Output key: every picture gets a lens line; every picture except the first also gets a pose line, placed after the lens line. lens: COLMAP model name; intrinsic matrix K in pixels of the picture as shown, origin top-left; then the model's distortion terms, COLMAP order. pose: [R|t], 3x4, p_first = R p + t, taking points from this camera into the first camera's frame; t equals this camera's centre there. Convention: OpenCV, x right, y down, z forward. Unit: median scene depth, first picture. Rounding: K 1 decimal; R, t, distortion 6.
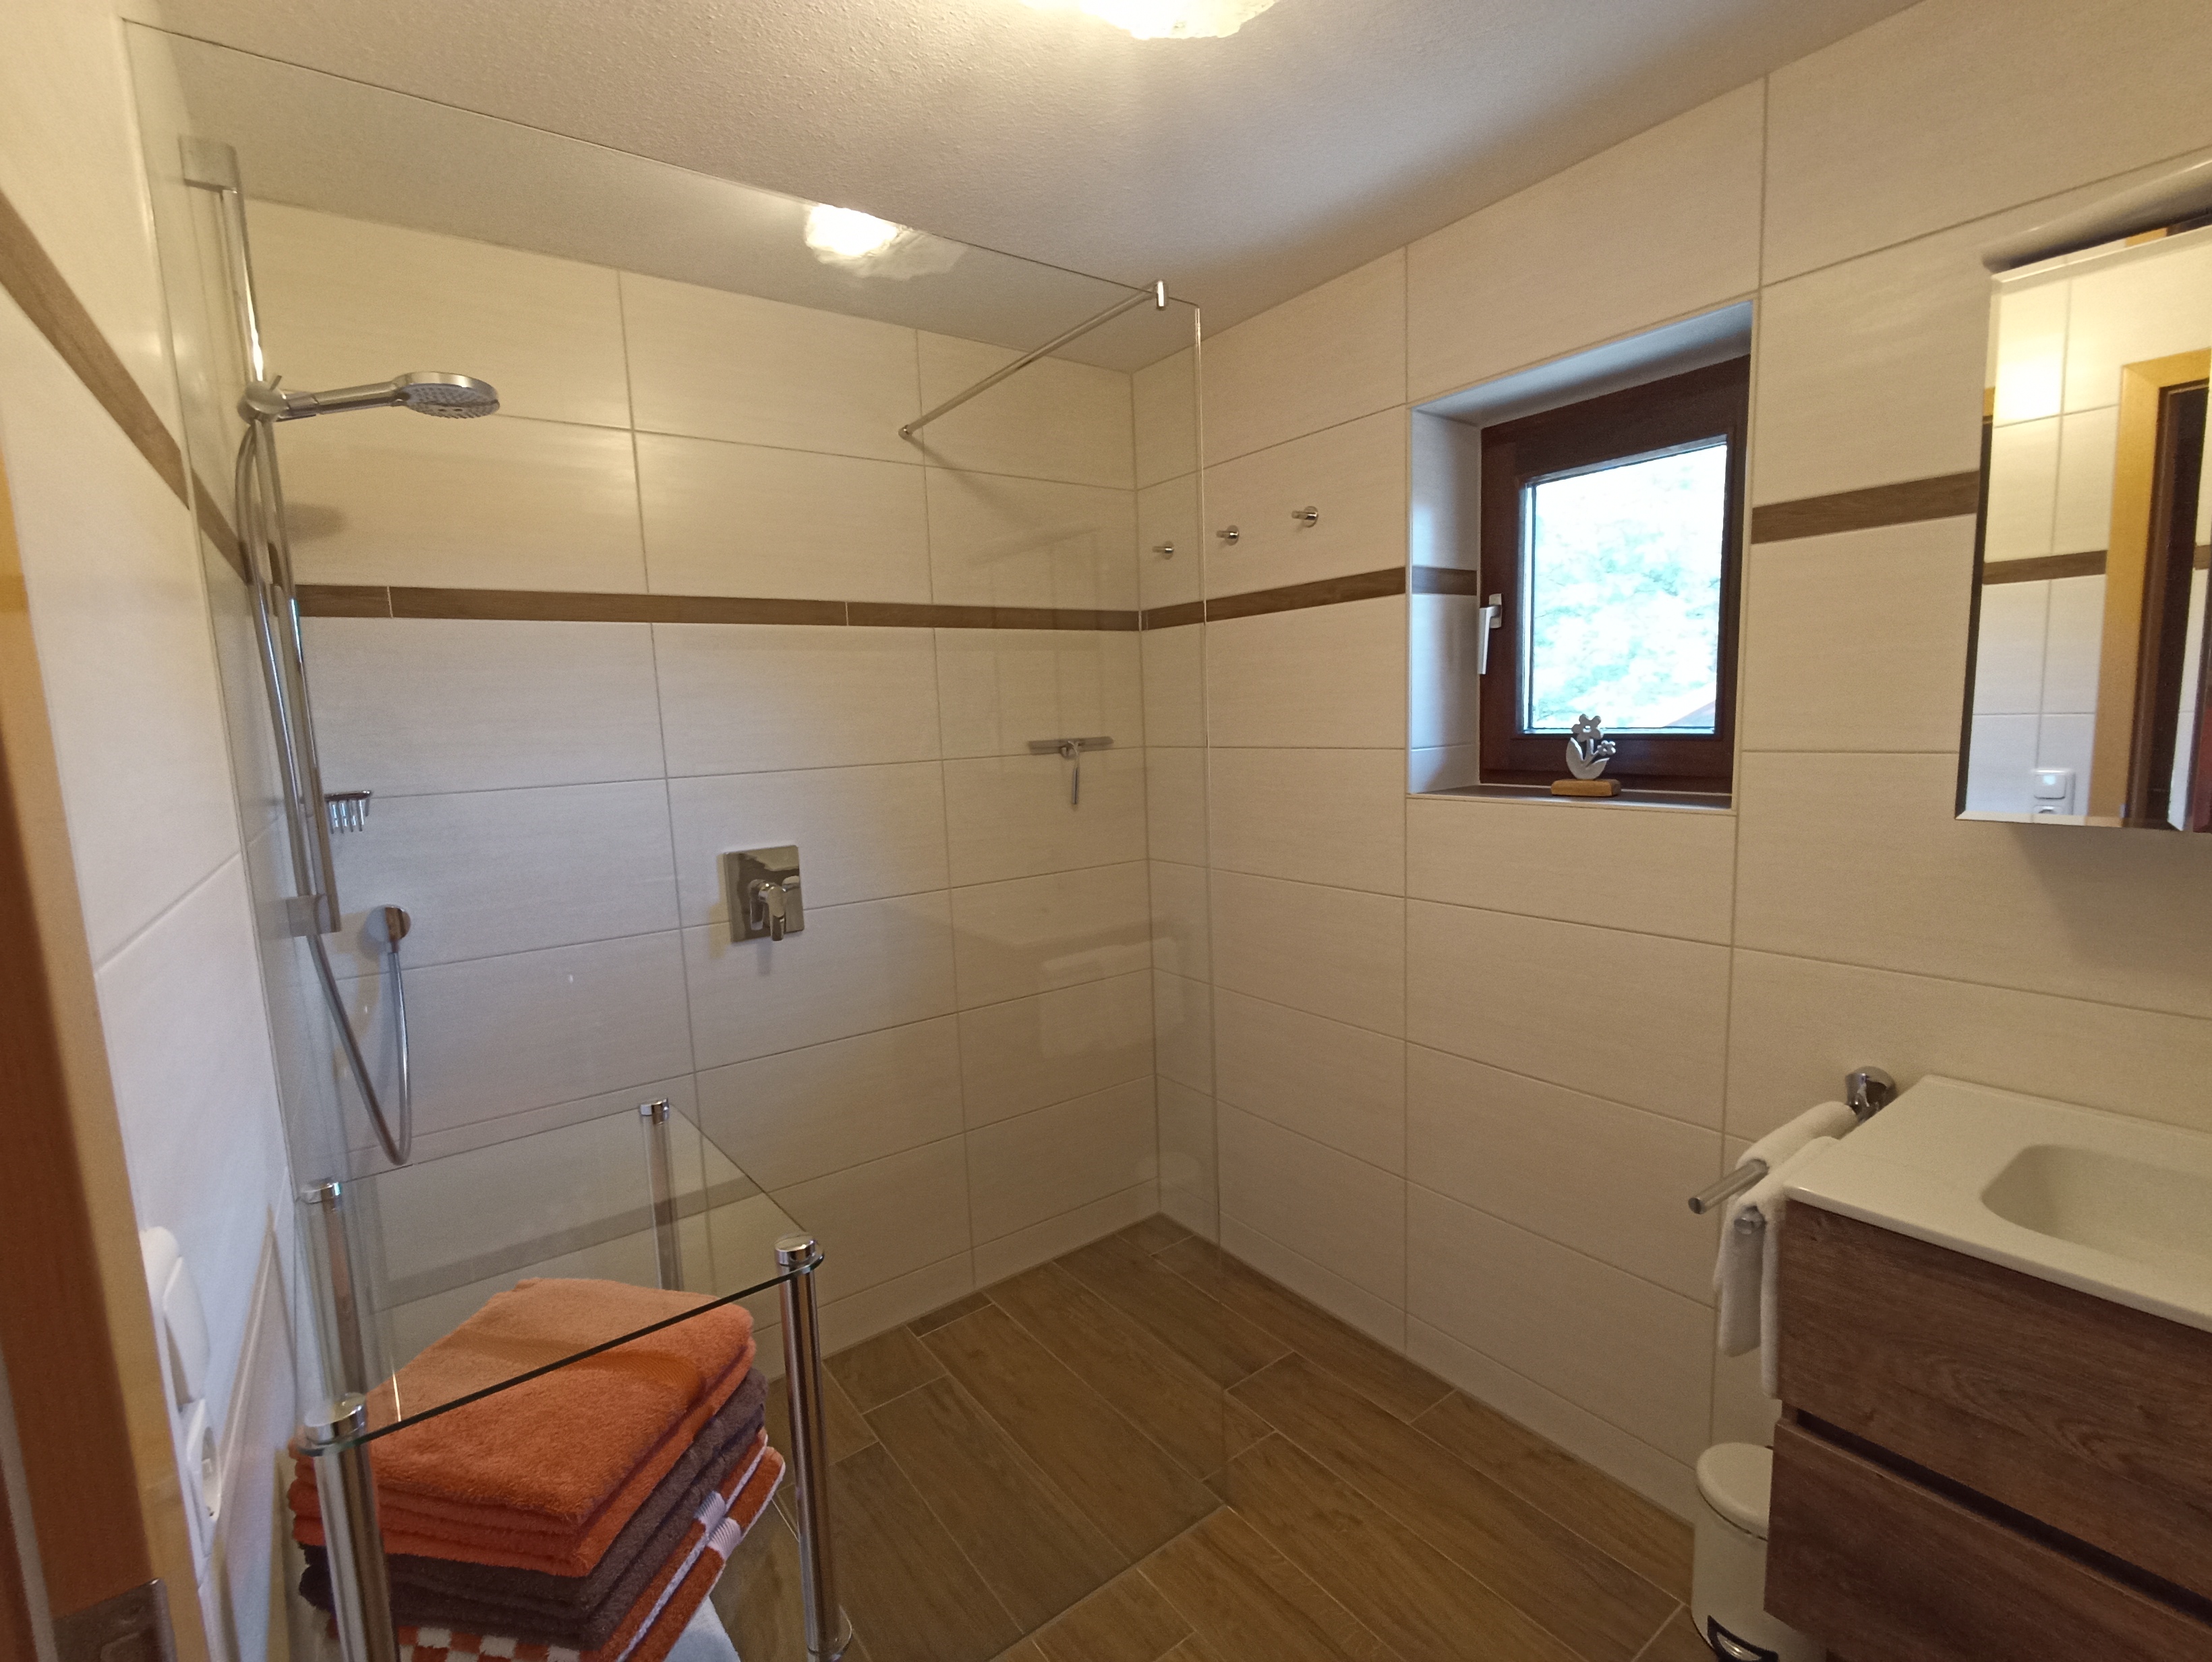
lens RADIAL K [[1007.3, 0, 1102.3], [0, 1007.3, 840.1], [0, 0, 1]] dist [-0.001064, 0.000085]
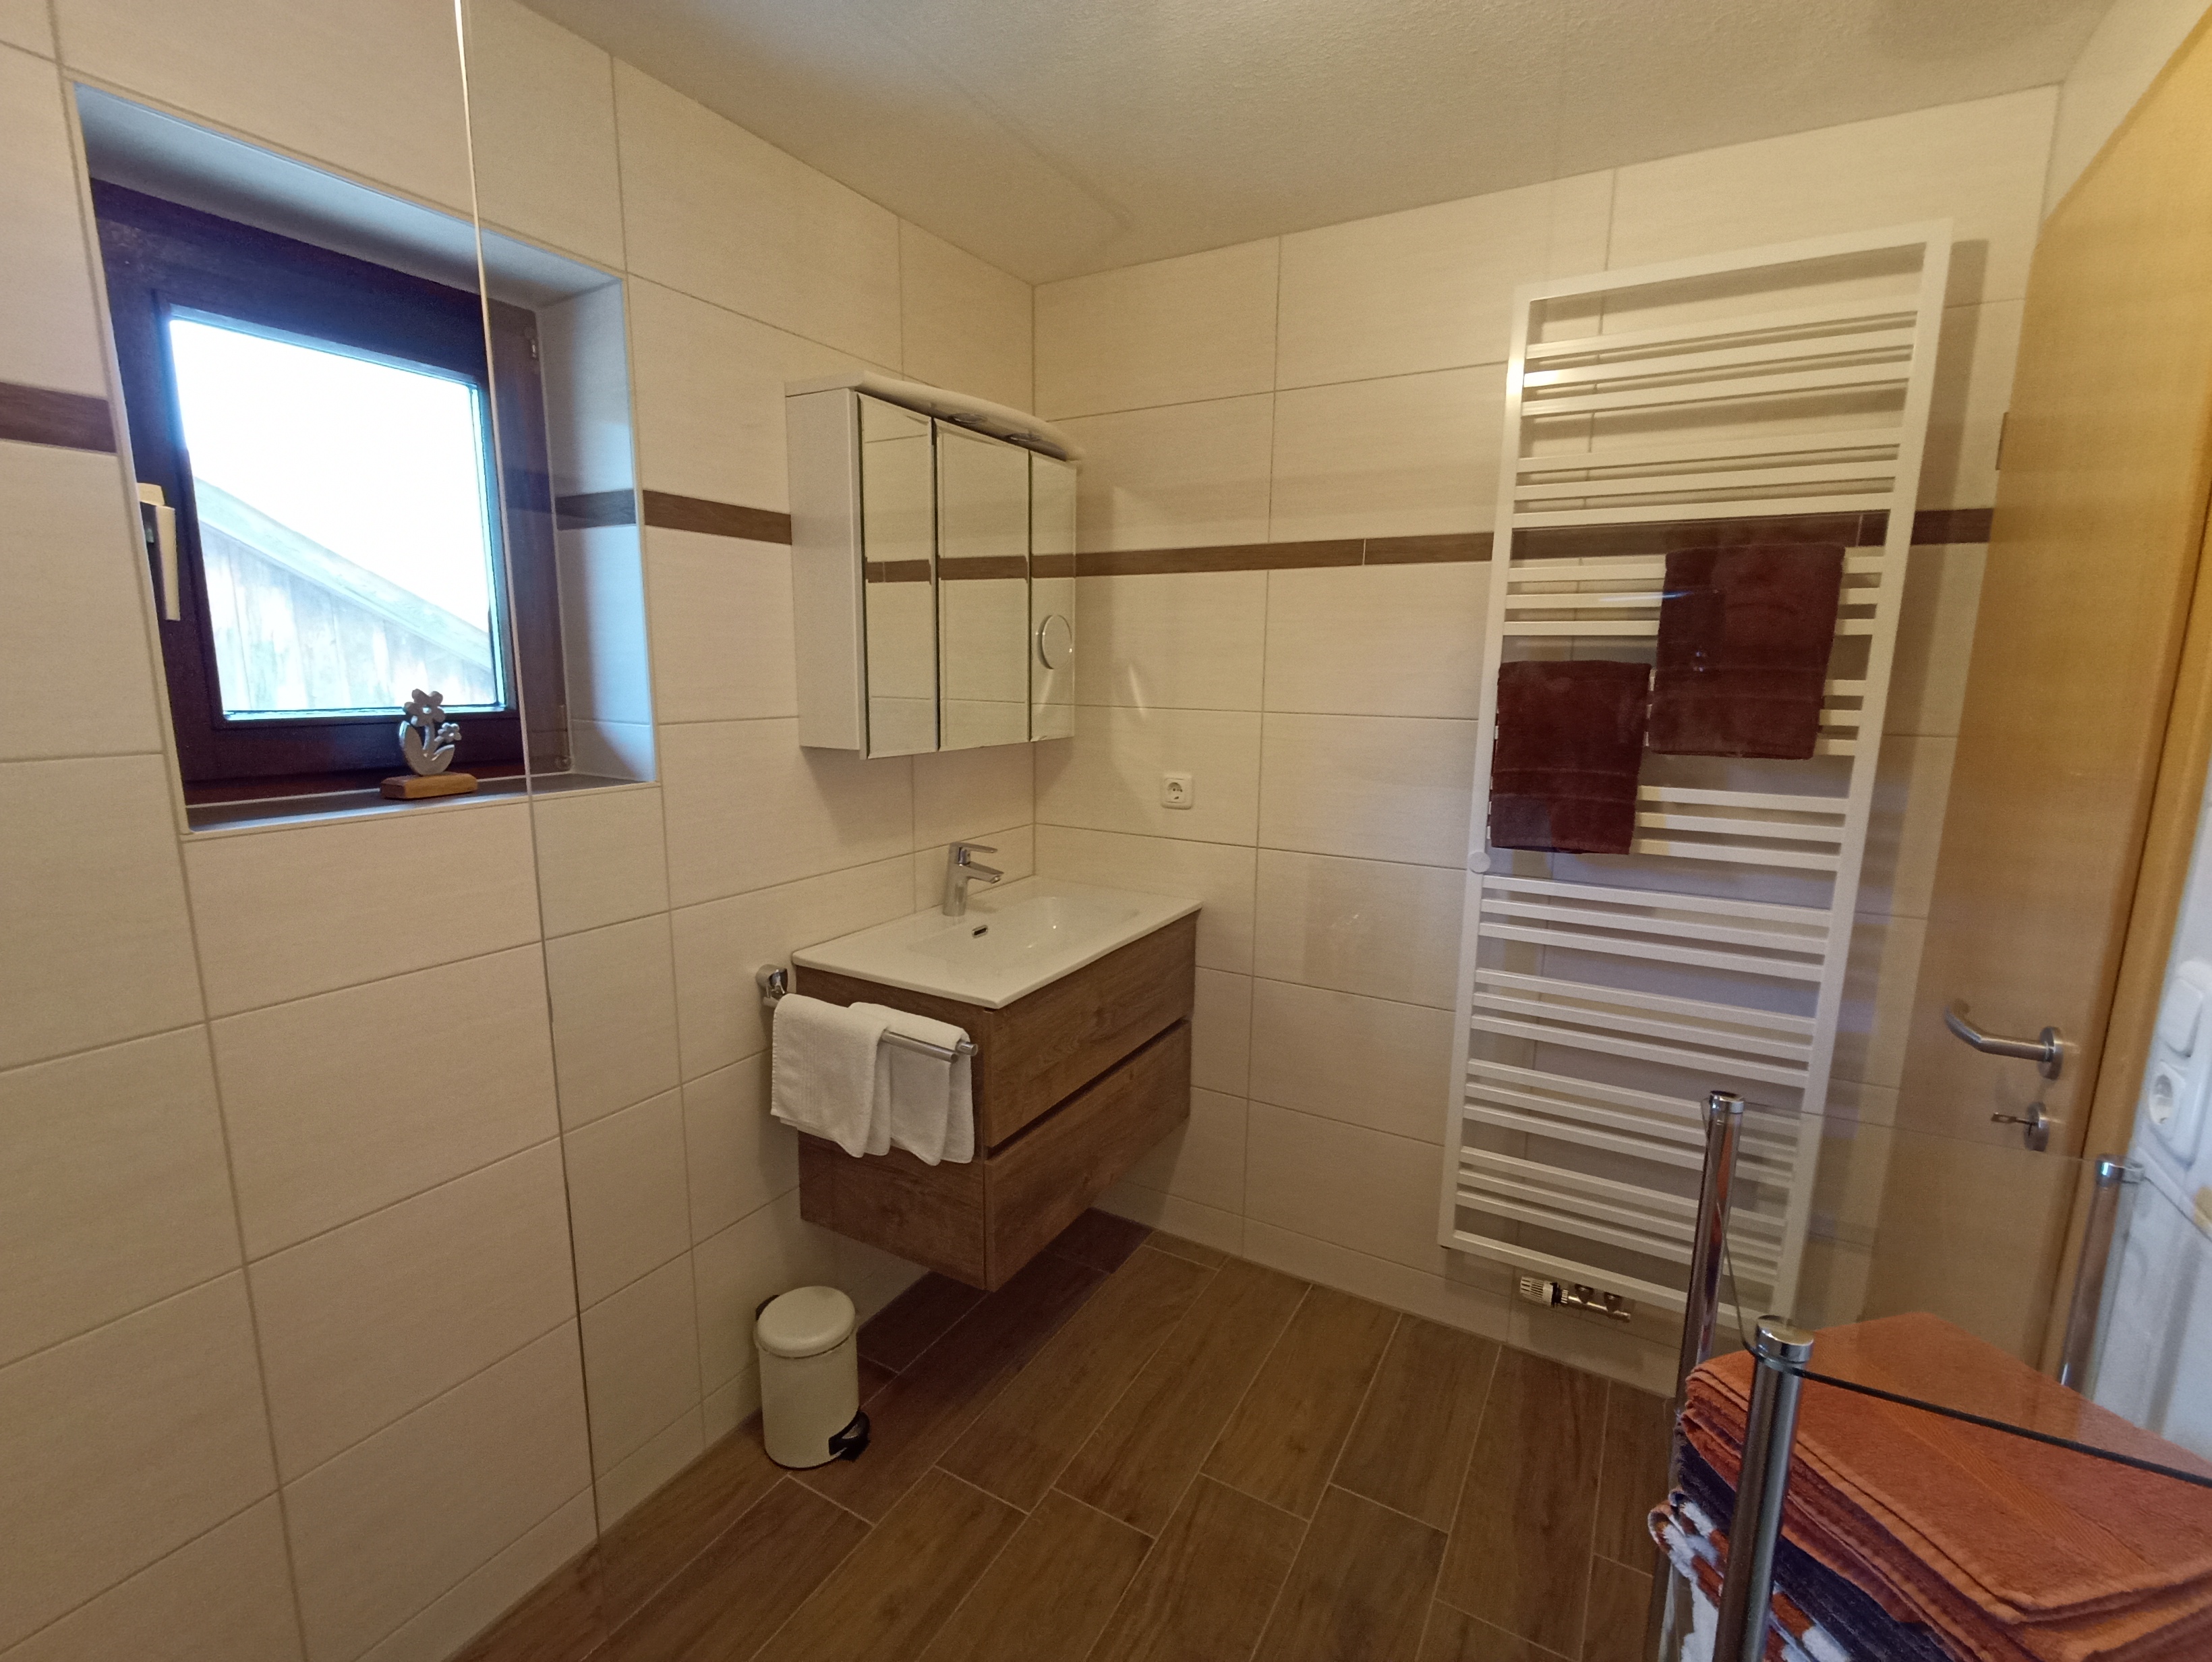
lens RADIAL K [[1007.3, 0, 1102.3], [0, 1007.3, 840.1], [0, 0, 1]] dist [-0.001064, 0.000085]
pose [[-0.407568, -0.130224, 0.903842, -0.435297], [0.119027, 0.973760, 0.193971, -0.100832], [-0.905384, 0.186638, -0.381374, 0.851032]]
